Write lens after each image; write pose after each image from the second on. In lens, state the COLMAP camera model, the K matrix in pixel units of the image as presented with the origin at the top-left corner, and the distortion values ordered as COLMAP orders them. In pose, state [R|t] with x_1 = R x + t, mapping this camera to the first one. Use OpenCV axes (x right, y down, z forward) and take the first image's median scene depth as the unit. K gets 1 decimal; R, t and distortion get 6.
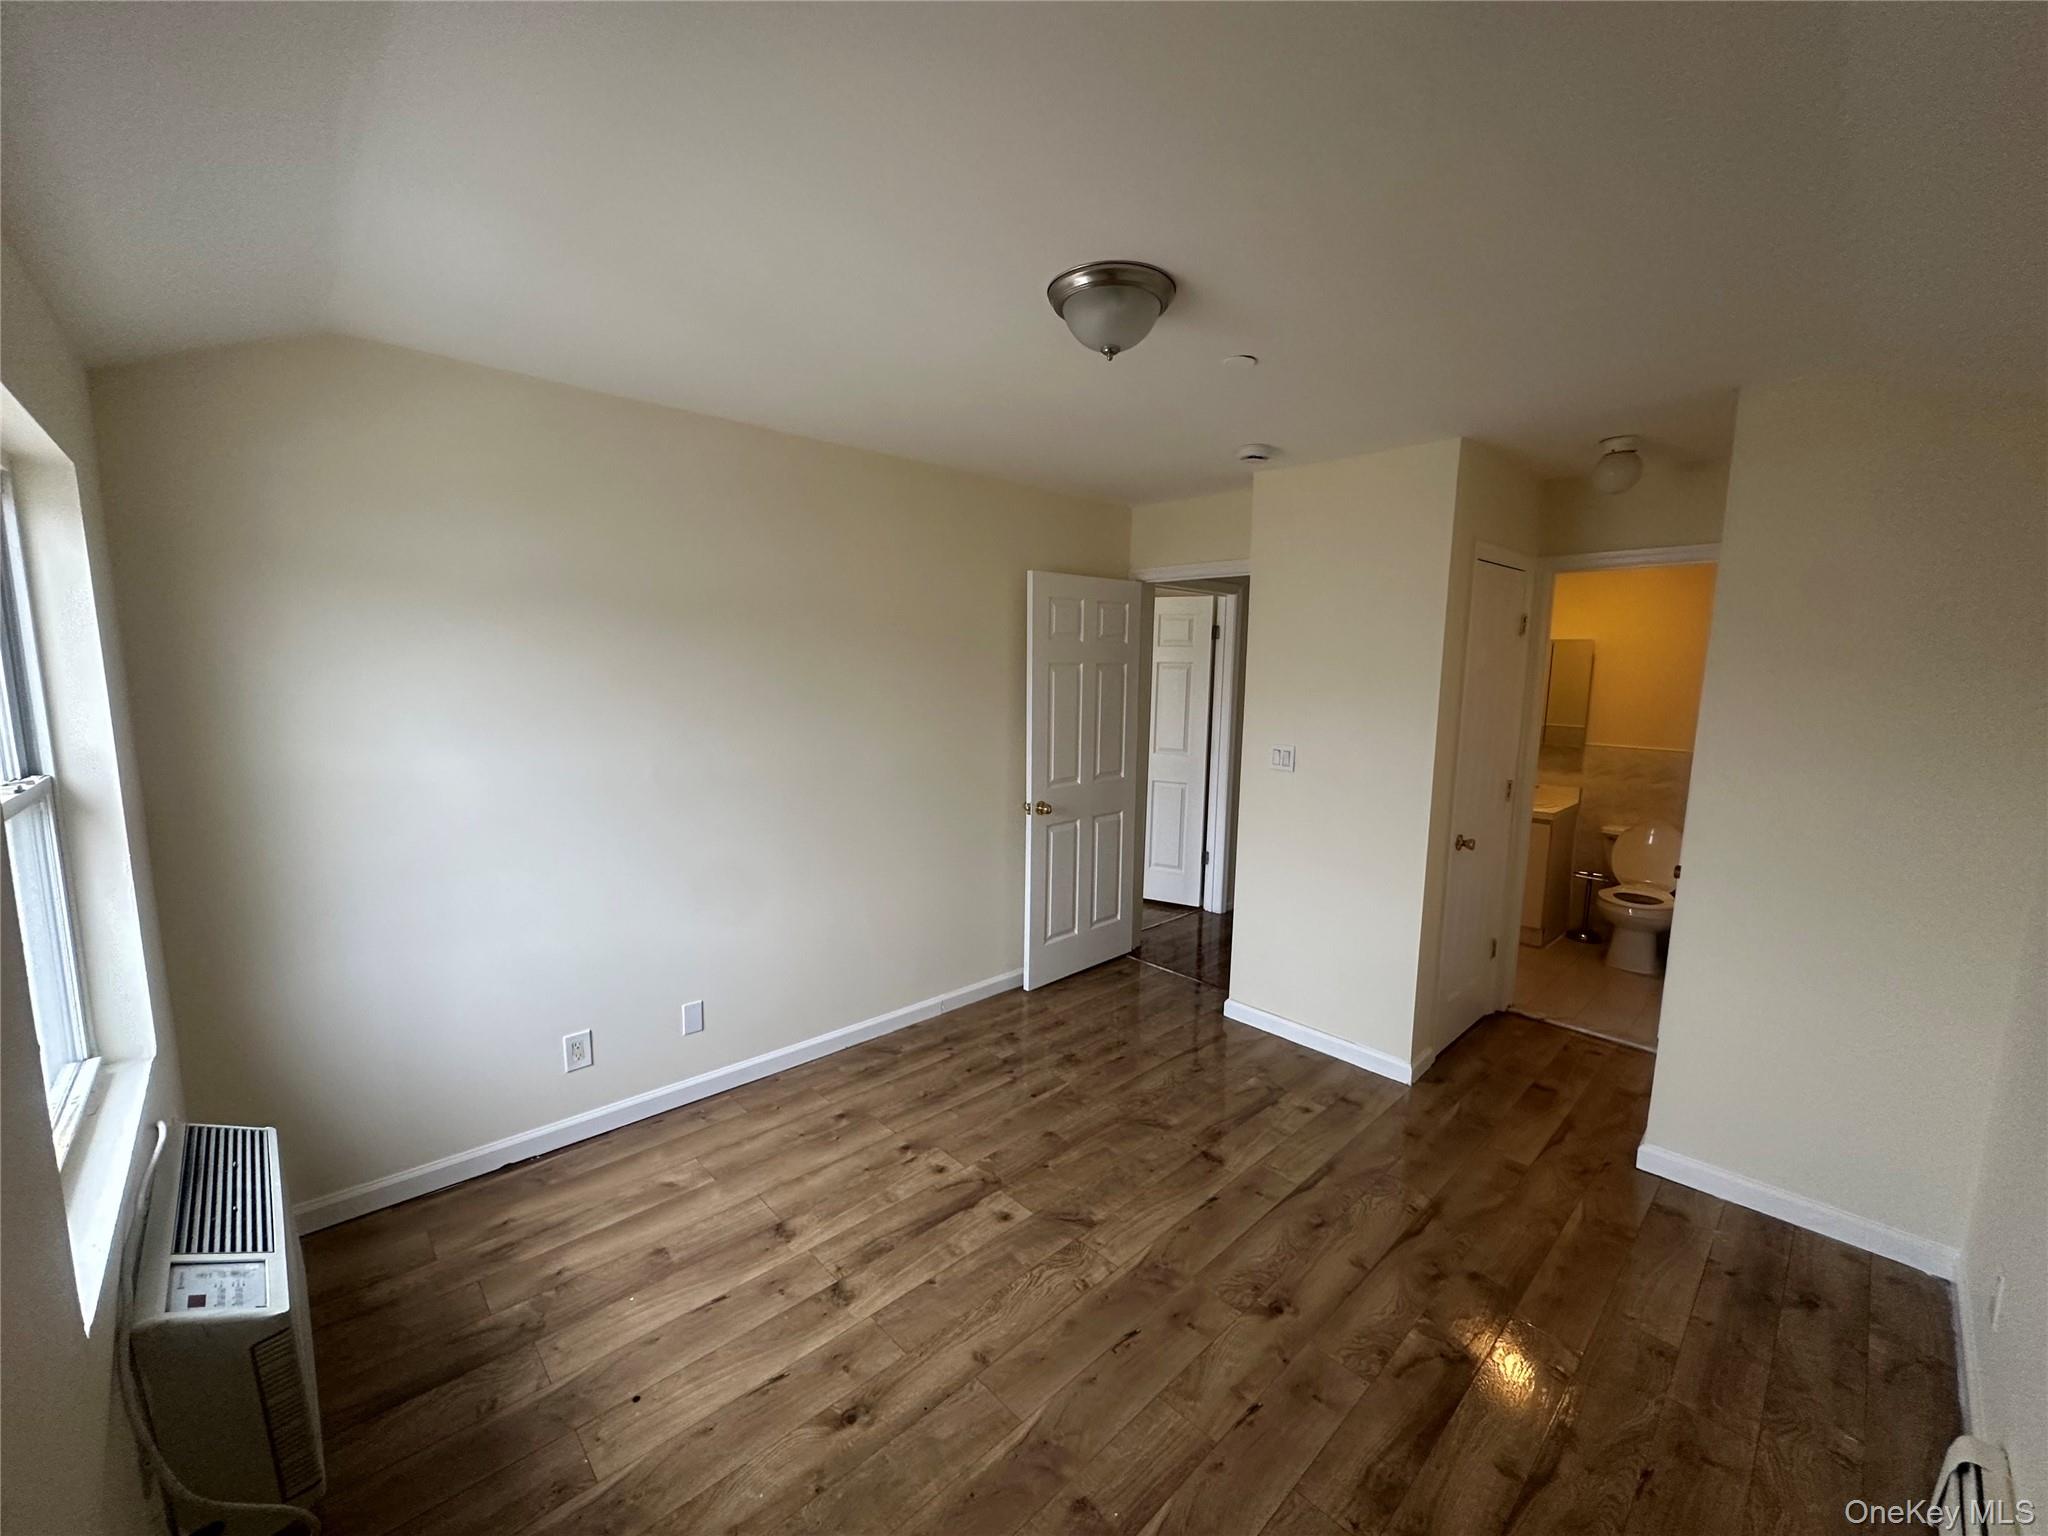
lens RADIAL K [[819.3, 0, 1022.8], [0, 819.3, 766.0], [0, 0, 1]] dist [-0.003139, 0.002304]
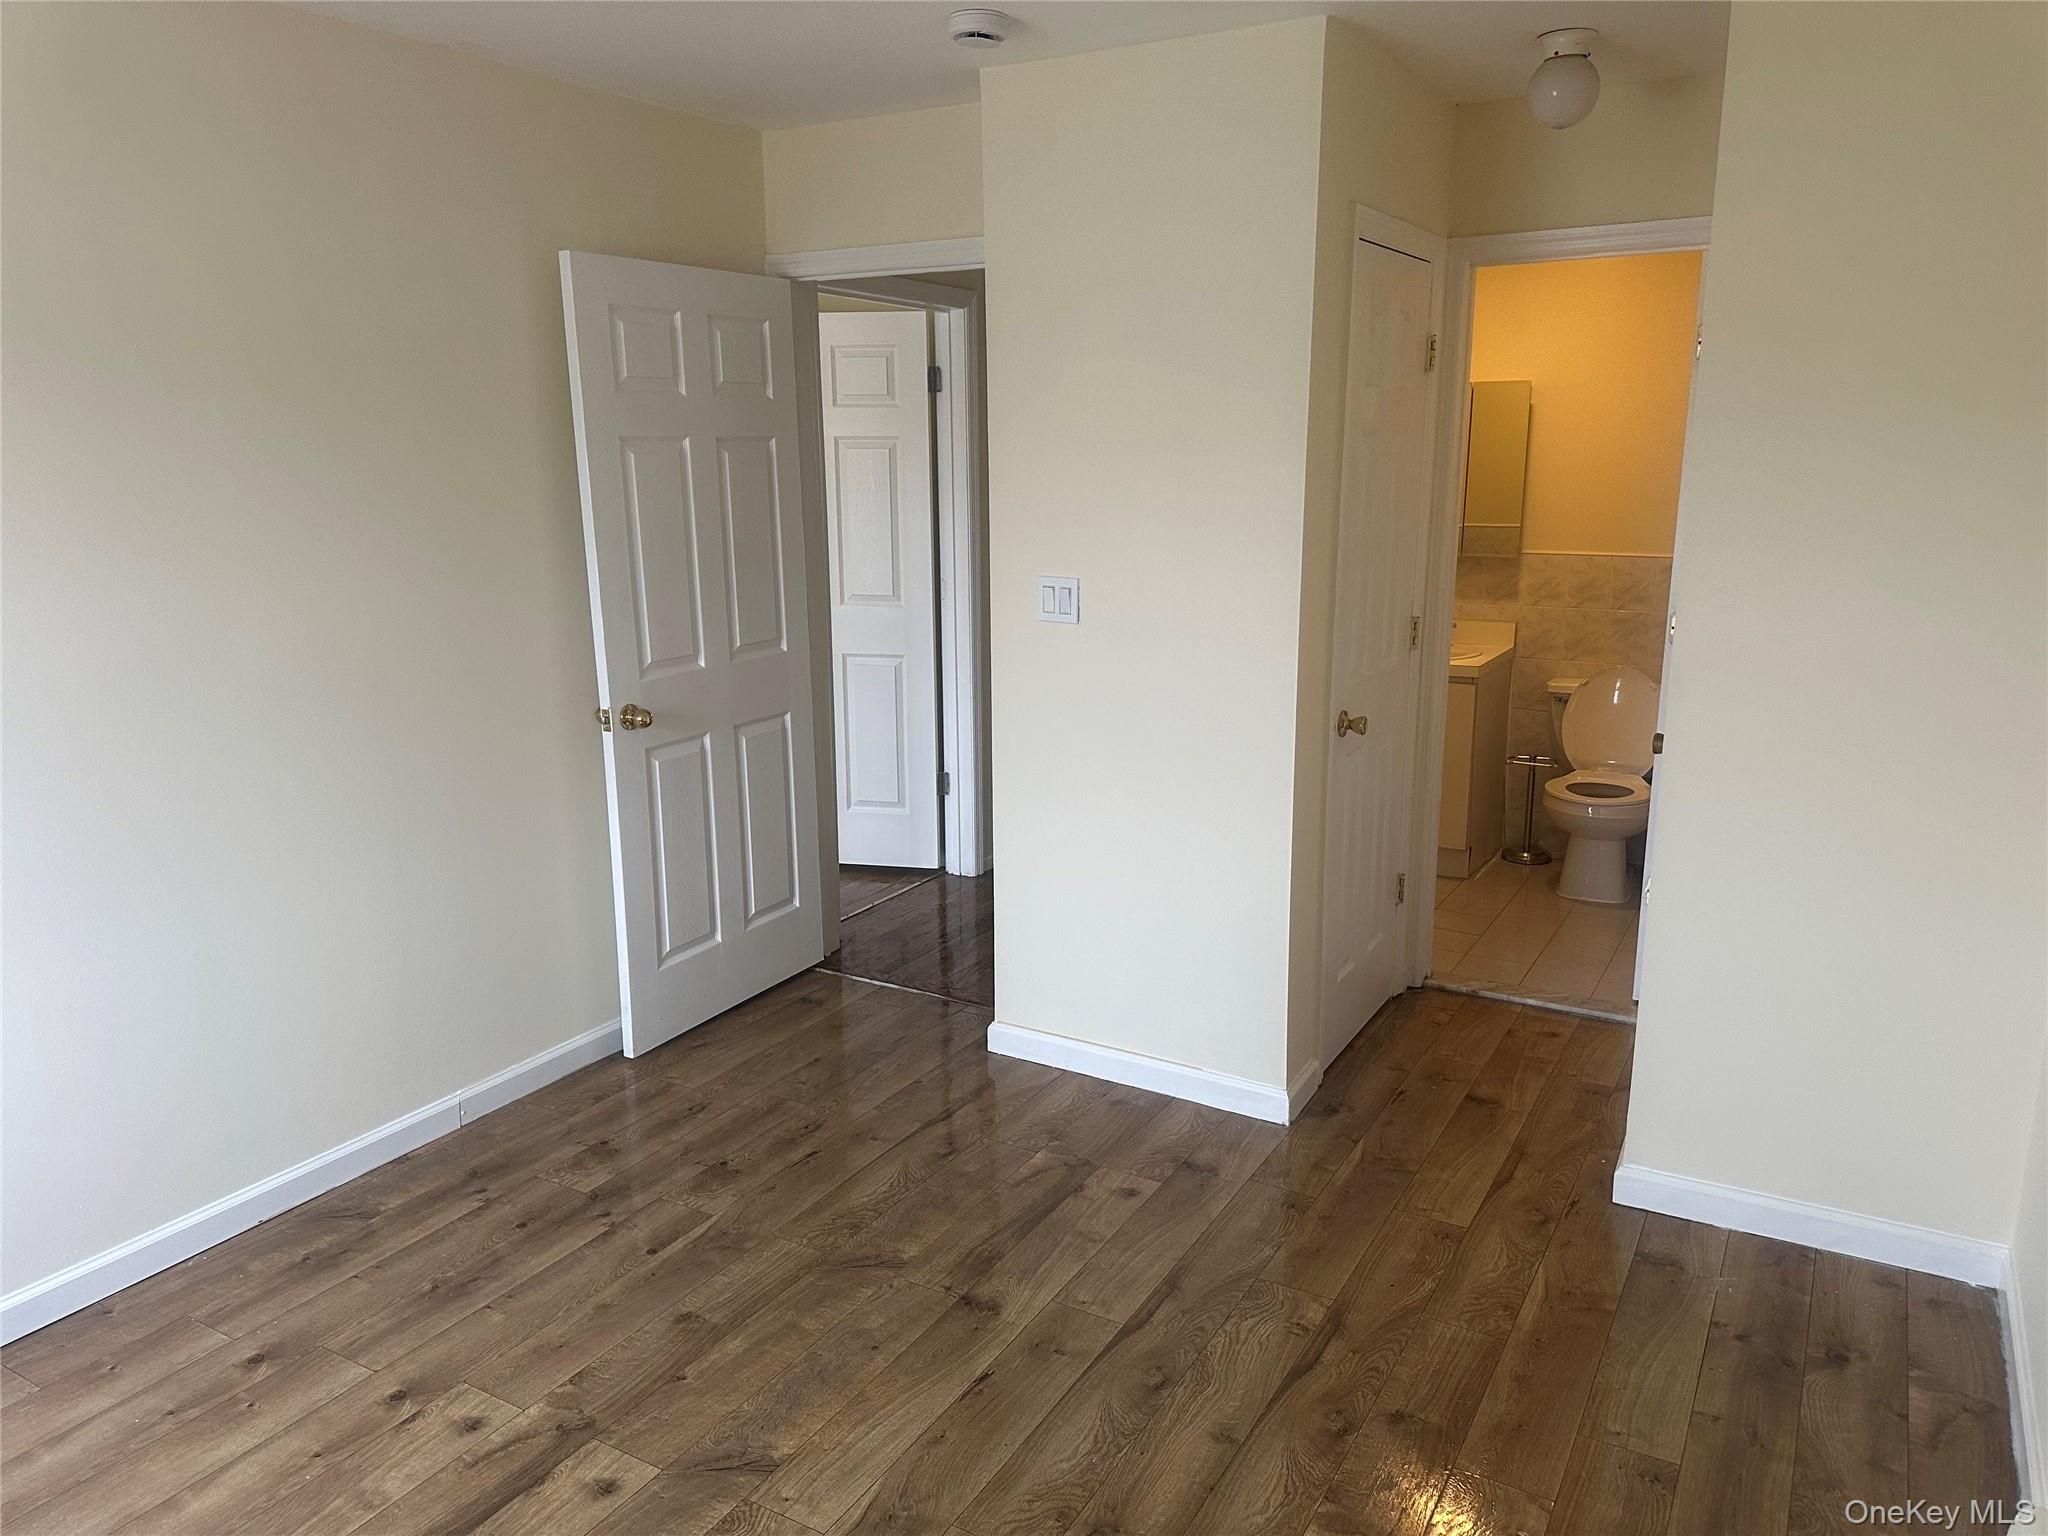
lens RADIAL K [[1428.1, 0, 1024.1], [0, 1428.1, 758.6], [0, 0, 1]] dist [0.025319, -0.011775]
pose [[0.960438, -0.080820, 0.266509, 0.022588], [0.056993, 0.993751, 0.095972, 0.004527], [-0.272600, -0.076986, 0.959042, 0.053376]]
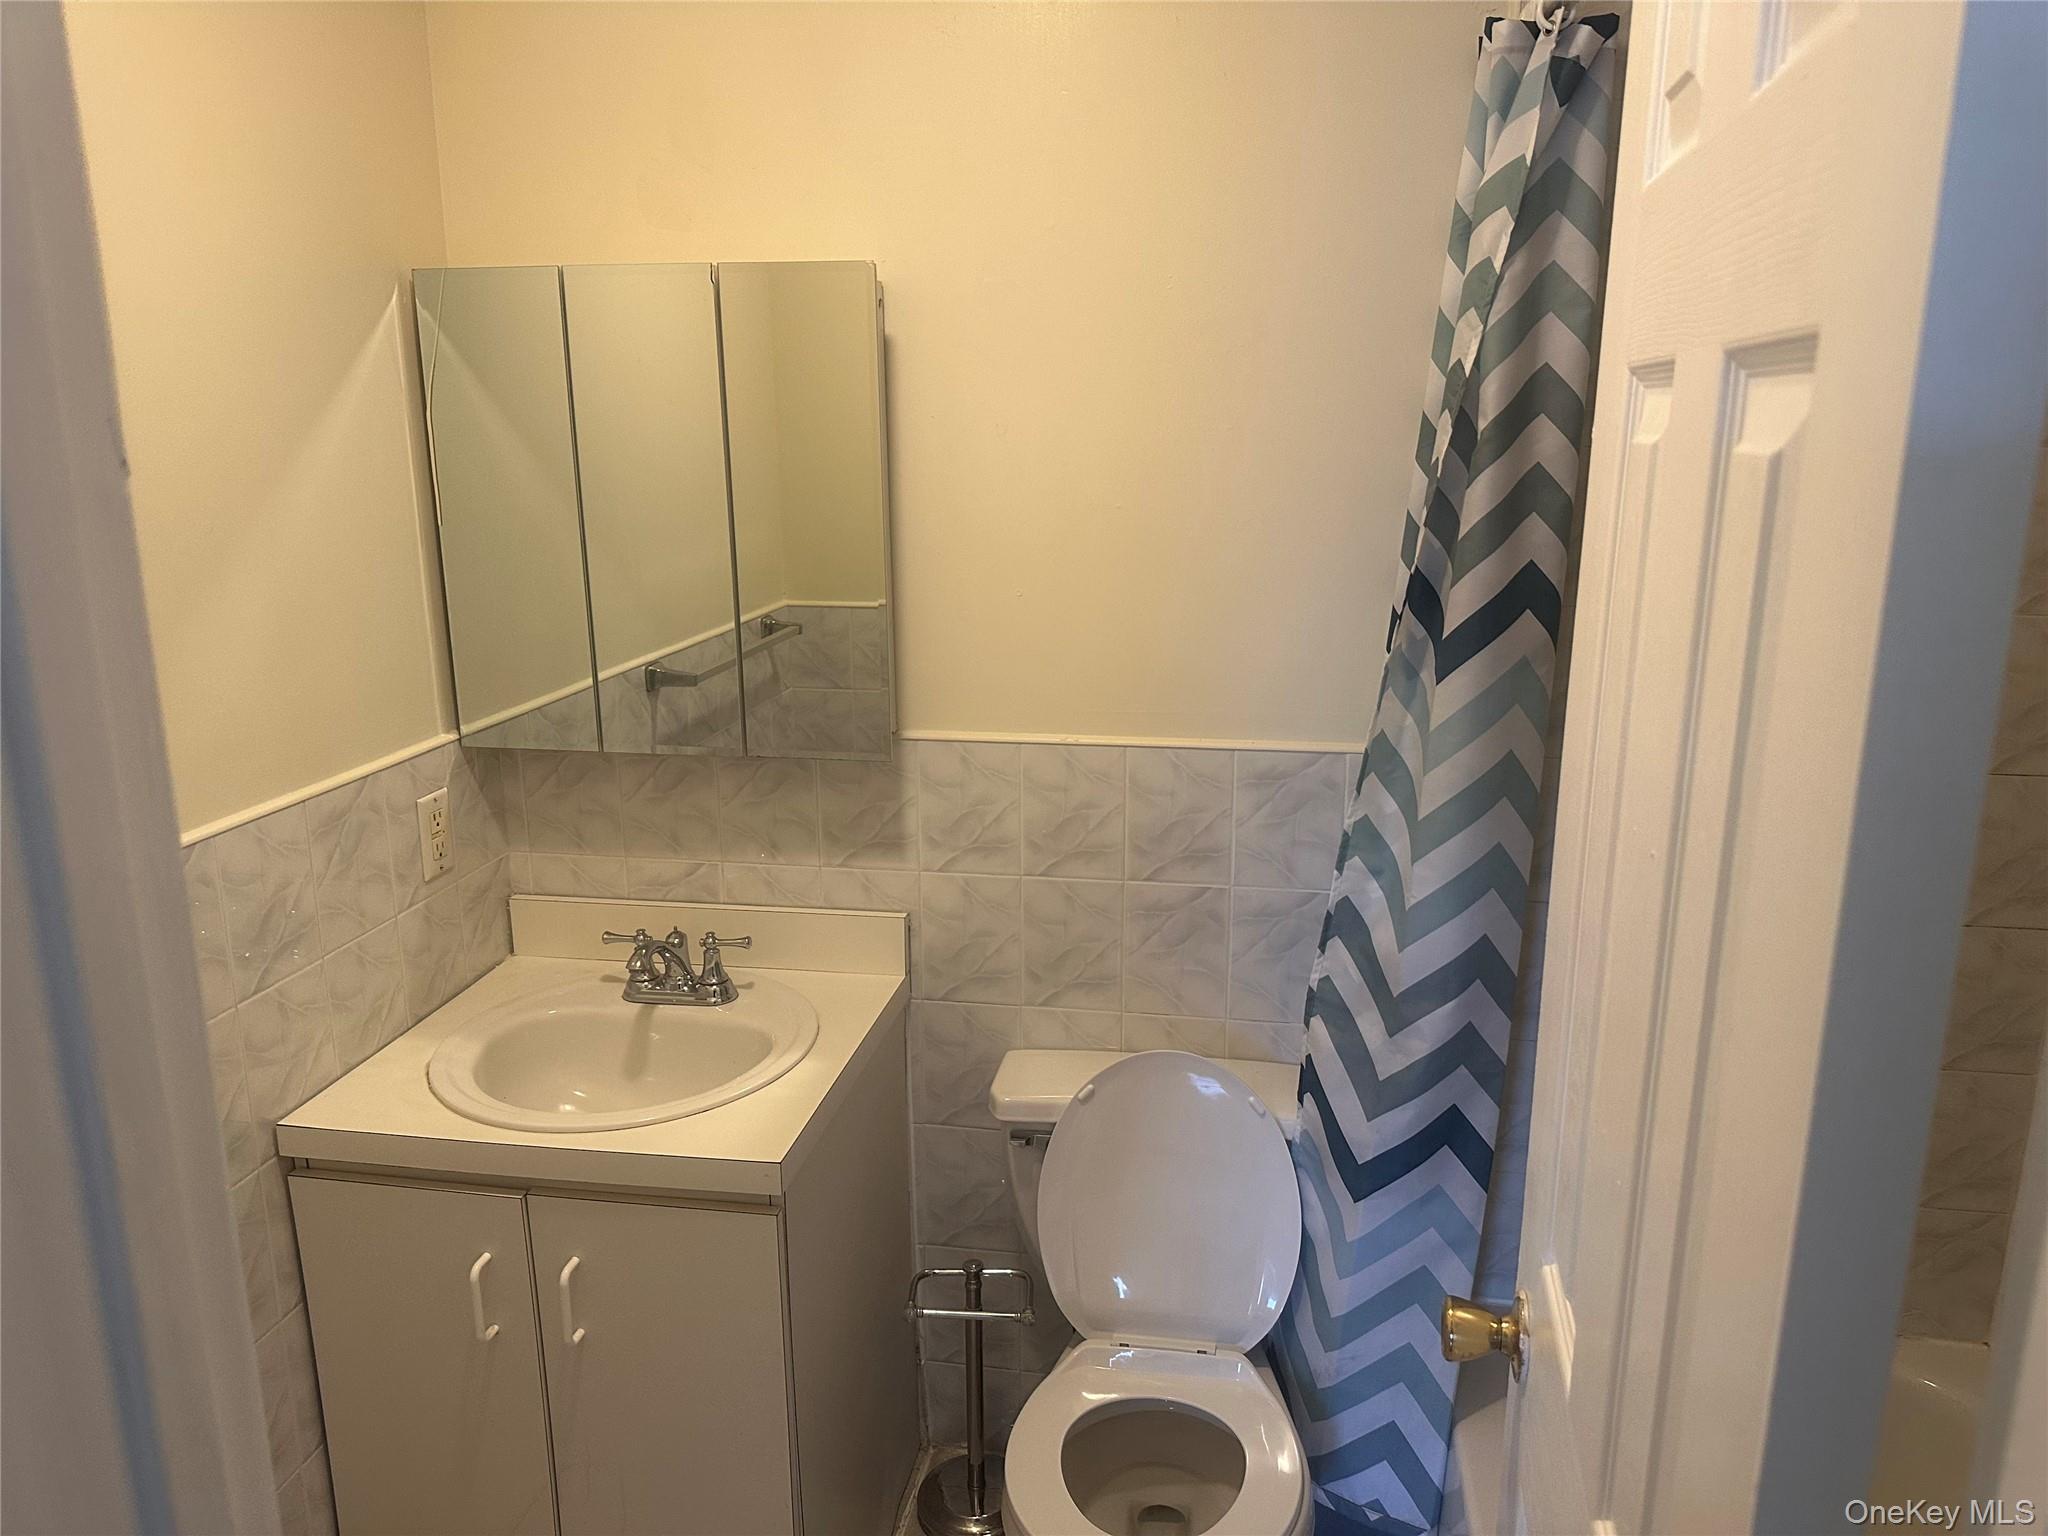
lens RADIAL K [[1428.1, 0, 1023.8], [0, 1428.1, 766.4], [0, 0, 1]] dist [0.025319, -0.011775]
pose [[0.801038, -0.166006, 0.575135, 0.630672], [0.098369, 0.984221, 0.147078, -0.100568], [-0.590476, -0.061239, 0.804729, 0.854868]]
